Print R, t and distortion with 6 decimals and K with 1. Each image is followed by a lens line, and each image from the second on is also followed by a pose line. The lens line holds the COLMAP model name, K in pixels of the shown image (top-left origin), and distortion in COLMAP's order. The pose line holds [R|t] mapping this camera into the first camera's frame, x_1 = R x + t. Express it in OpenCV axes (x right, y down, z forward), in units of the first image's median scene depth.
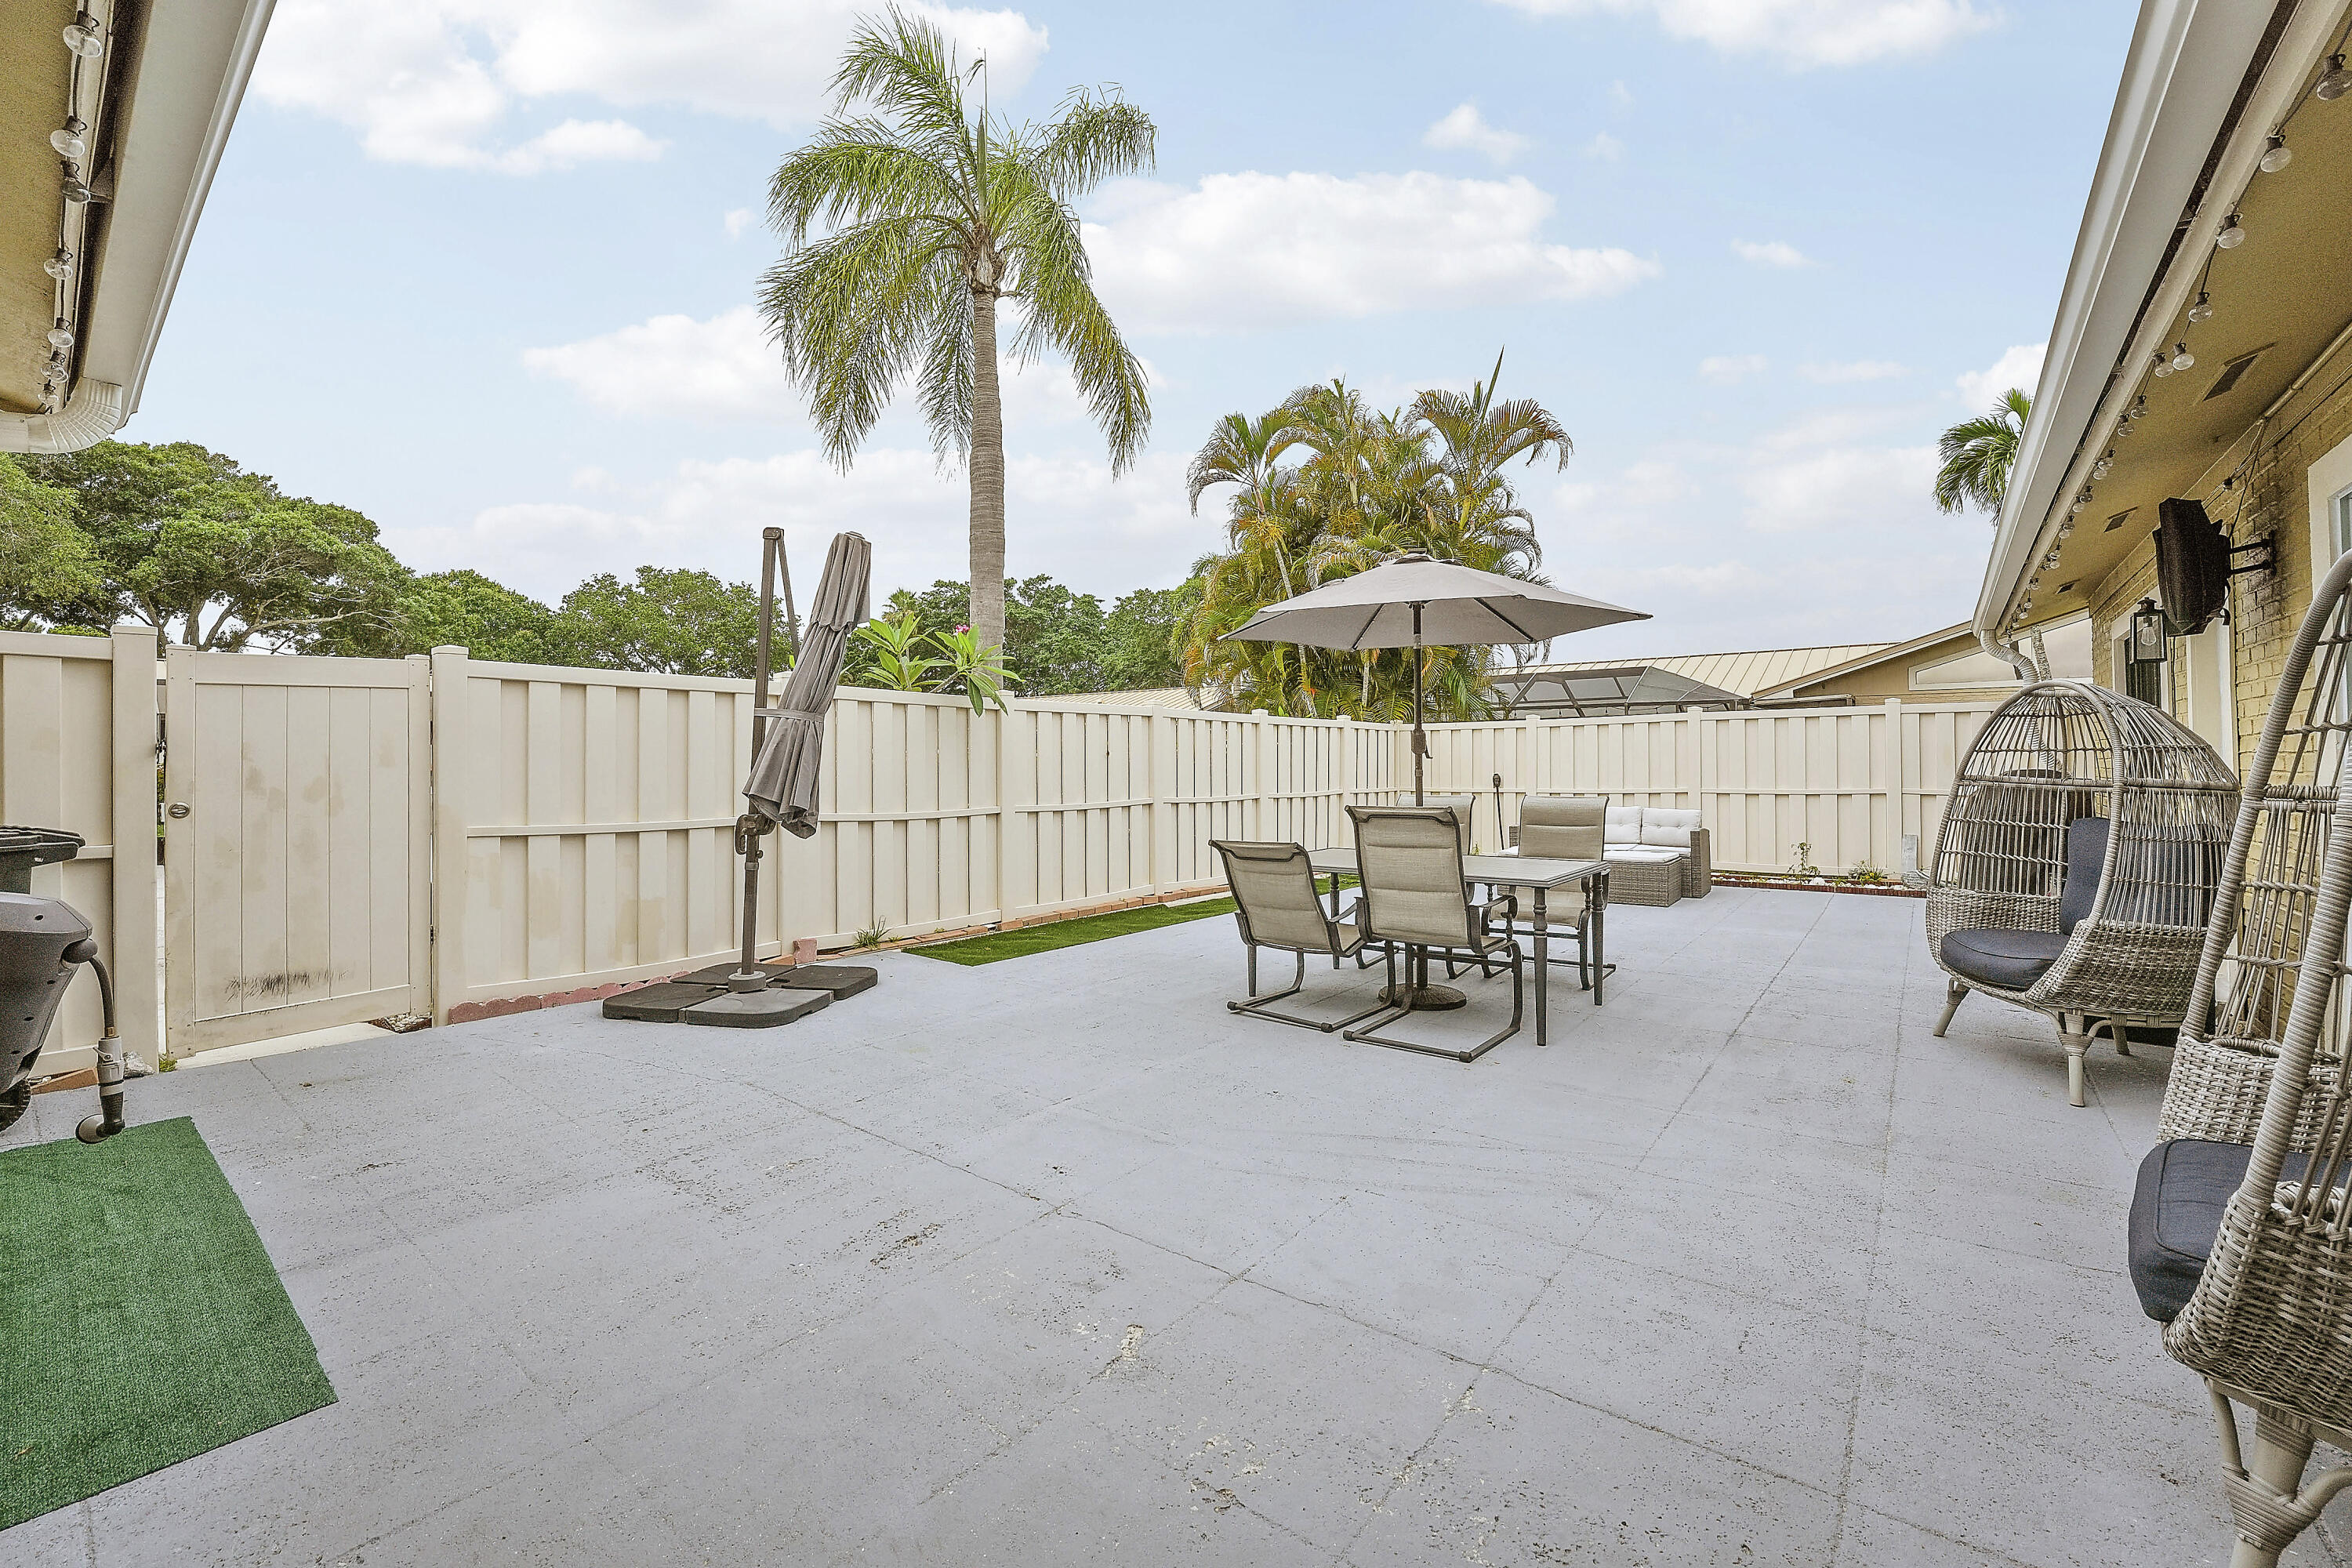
lens RADIAL K [[968.7, 0, 1181.8], [0, 968.7, 776.6], [0, 0, 1]] dist [-0.026057, 0.000303]
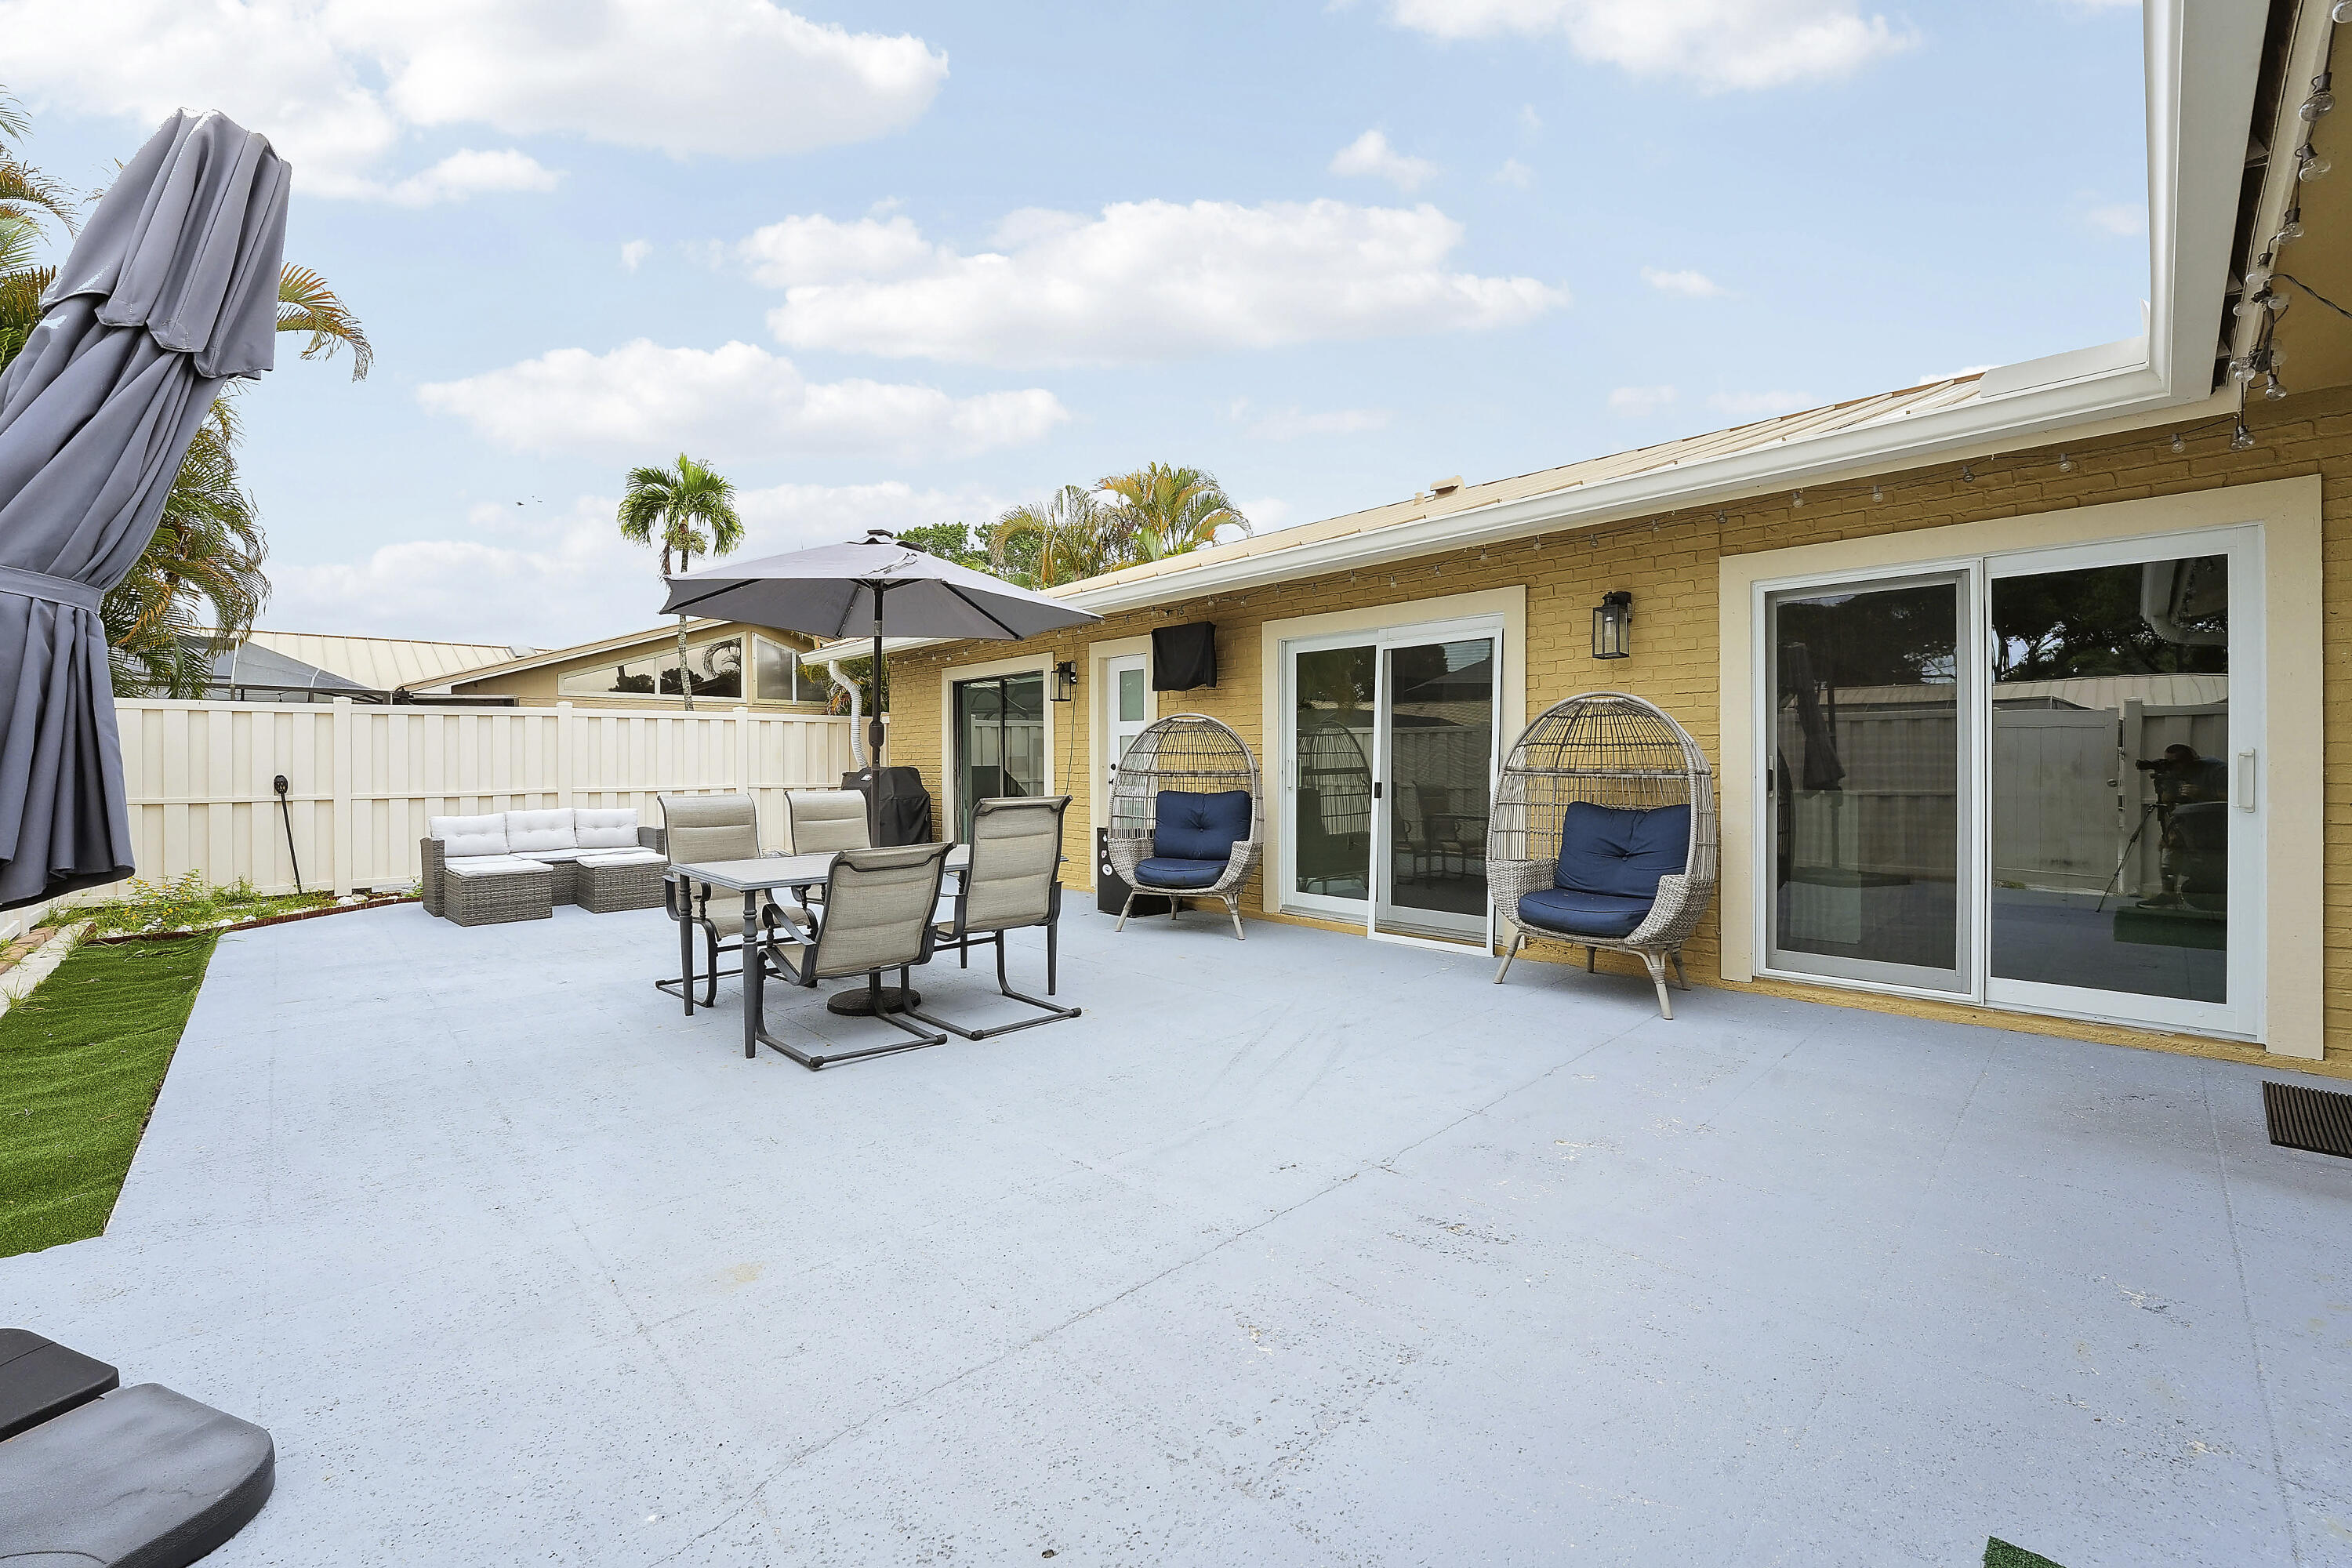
lens RADIAL K [[968.7, 0, 1181.8], [0, 968.7, 776.6], [0, 0, 1]] dist [-0.026057, 0.000303]
pose [[0.127038, -0.009520, 0.991852, -0.977799], [0.014328, 0.999867, 0.007762, 0.006708], [-0.991794, 0.013226, 0.127158, 0.870773]]
